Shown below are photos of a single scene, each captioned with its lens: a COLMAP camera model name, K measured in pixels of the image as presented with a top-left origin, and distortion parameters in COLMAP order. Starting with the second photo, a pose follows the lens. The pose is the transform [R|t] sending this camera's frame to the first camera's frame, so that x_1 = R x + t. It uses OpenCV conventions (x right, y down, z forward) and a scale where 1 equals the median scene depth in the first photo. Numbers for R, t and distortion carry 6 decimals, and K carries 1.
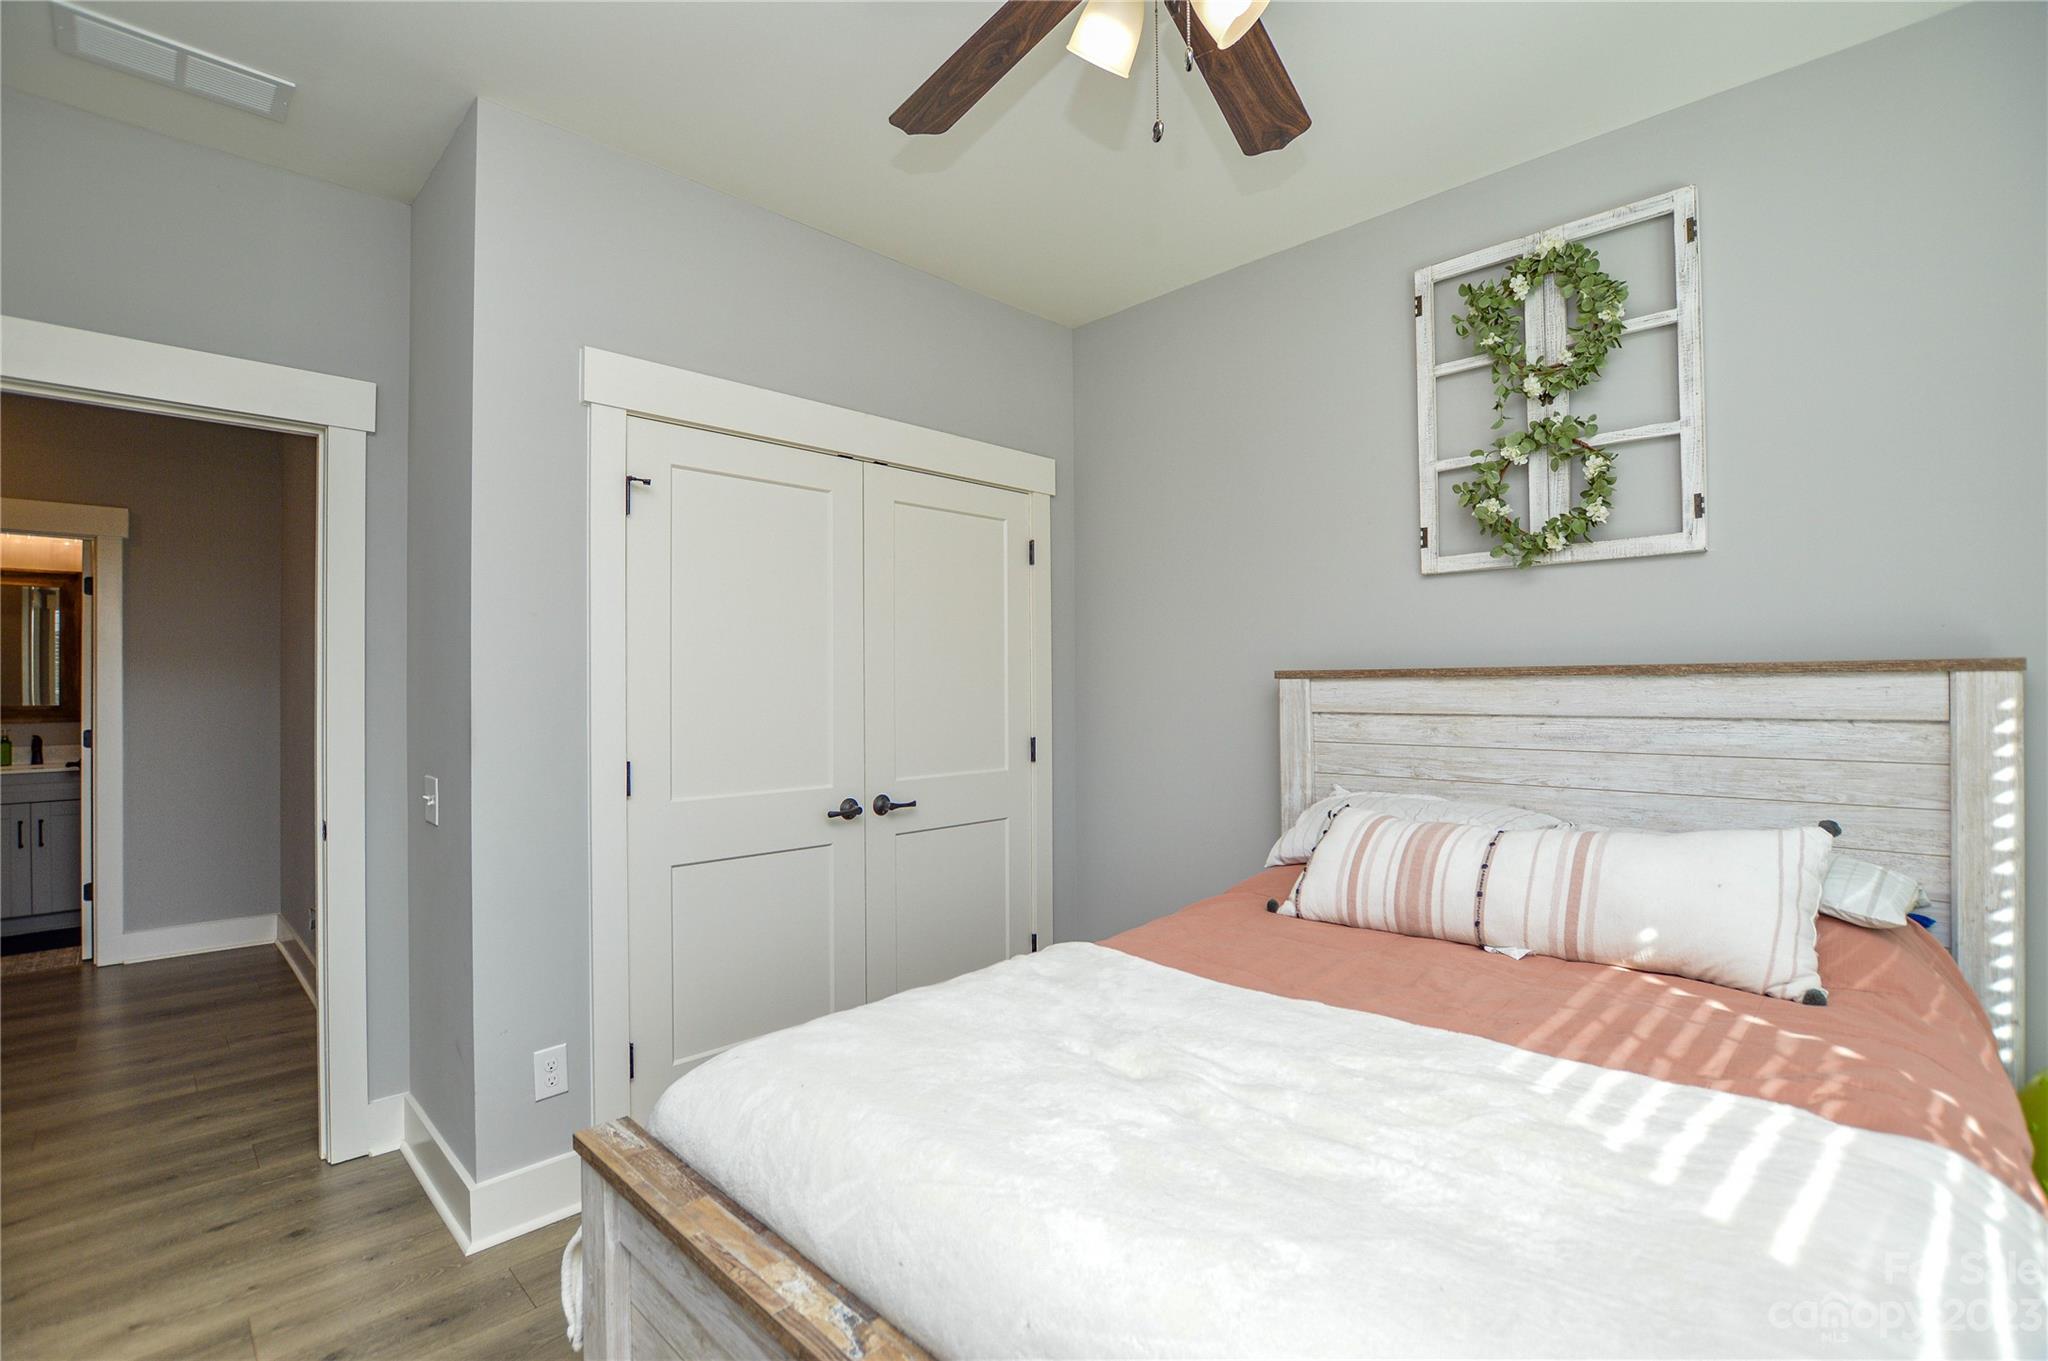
lens RADIAL K [[936.9, 0, 1026.0], [0, 936.9, 680.3], [0, 0, 1]] dist [-0.025957, 0.001385]
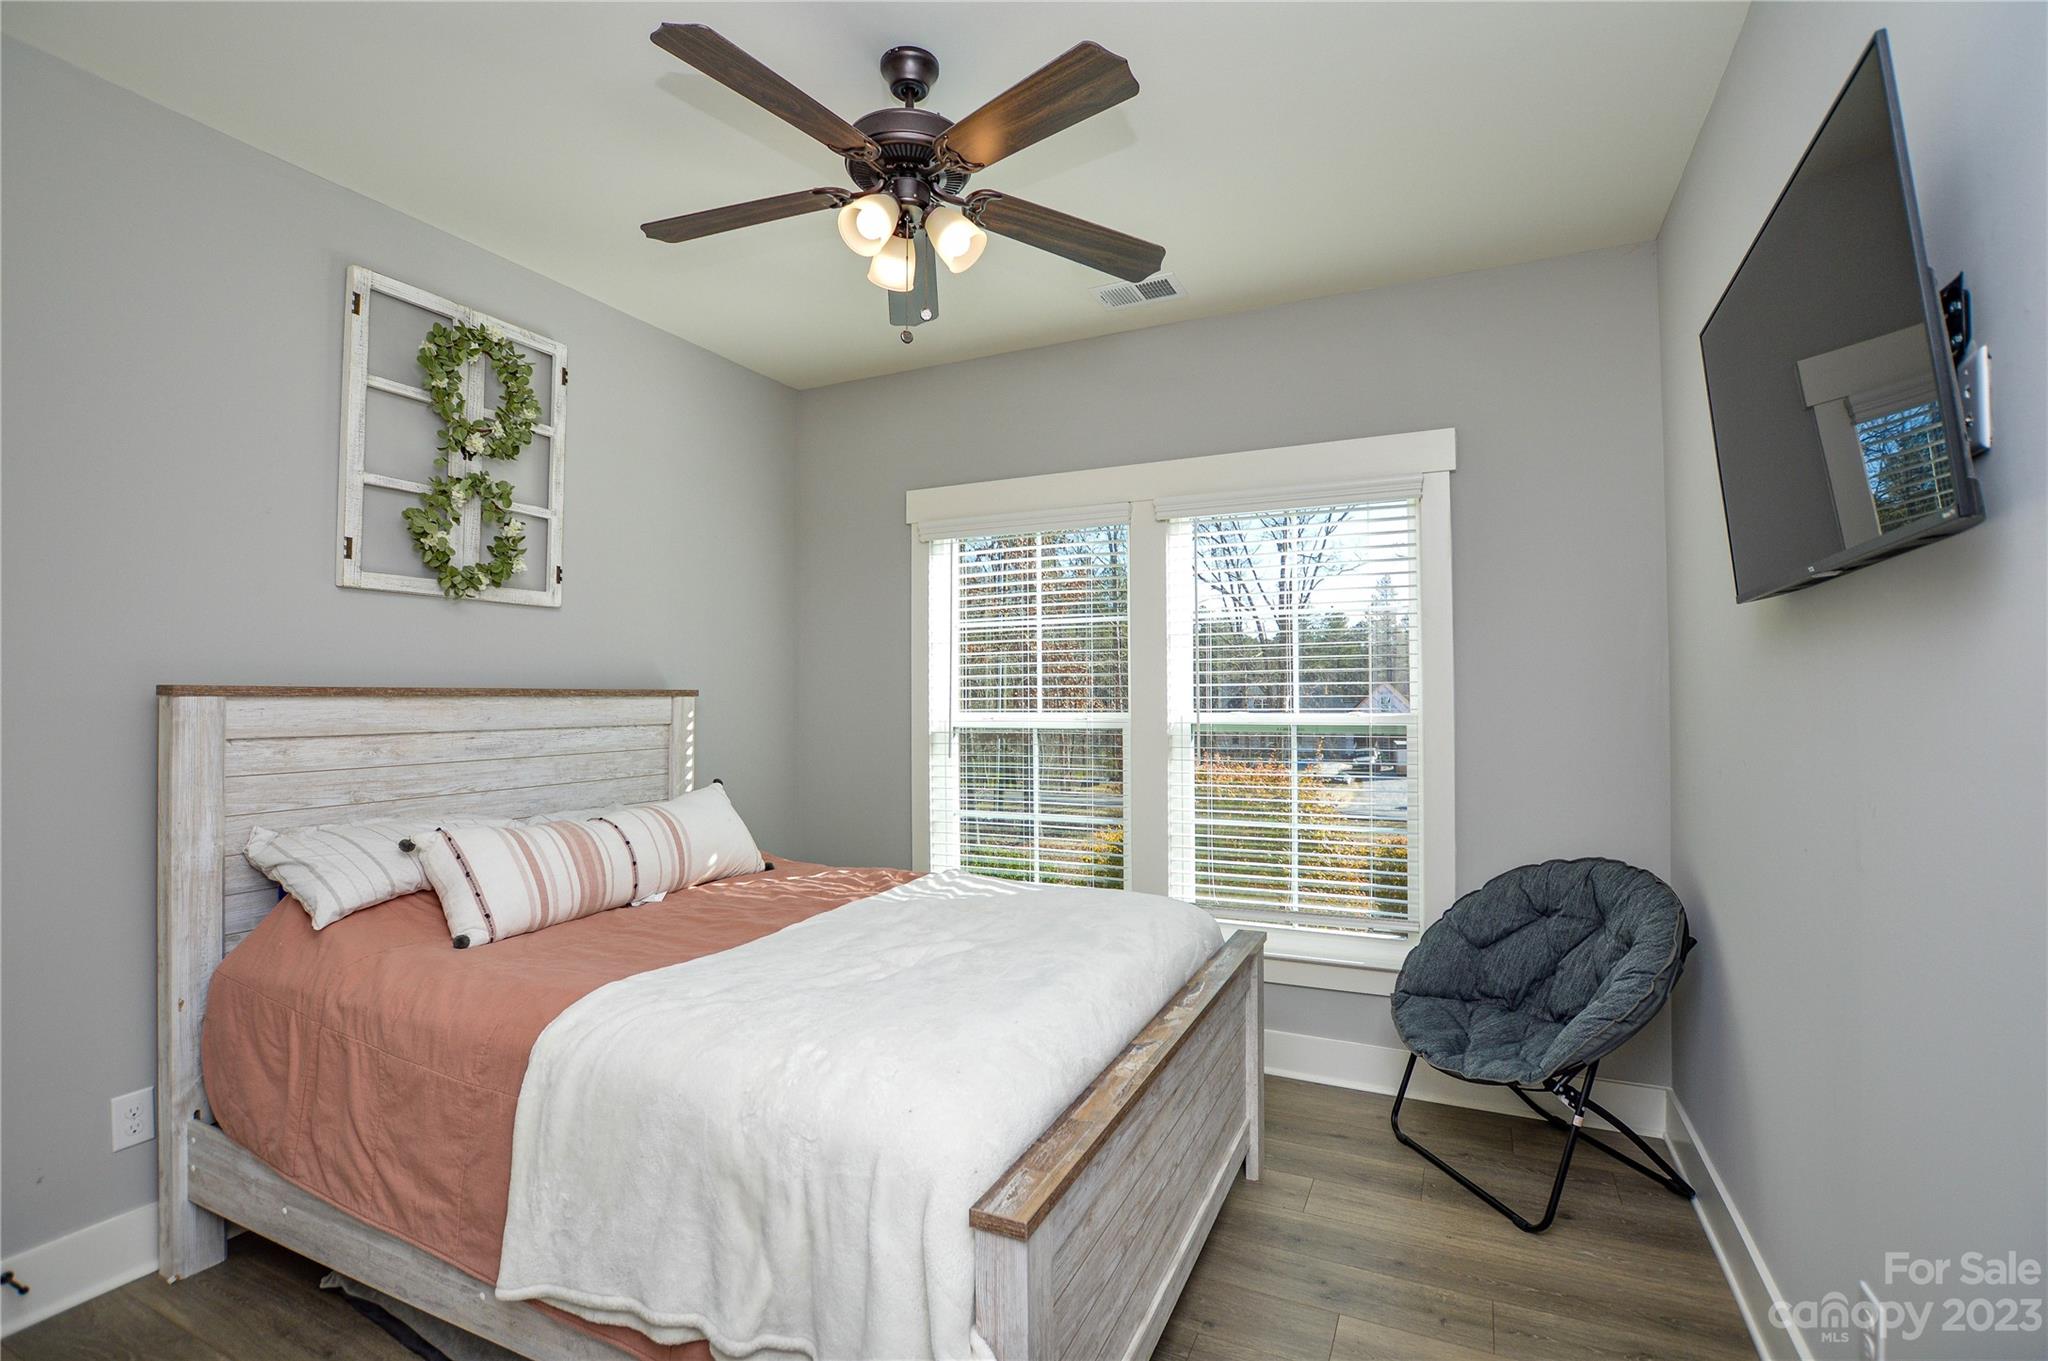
lens RADIAL K [[936.9, 0, 1026.1], [0, 936.9, 684.5], [0, 0, 1]] dist [-0.025957, 0.001385]
pose [[-0.340306, 0.020364, 0.940094, -0.796515], [-0.001834, 0.999749, -0.022320, 0.005309], [-0.940313, -0.009320, -0.340184, 0.788837]]
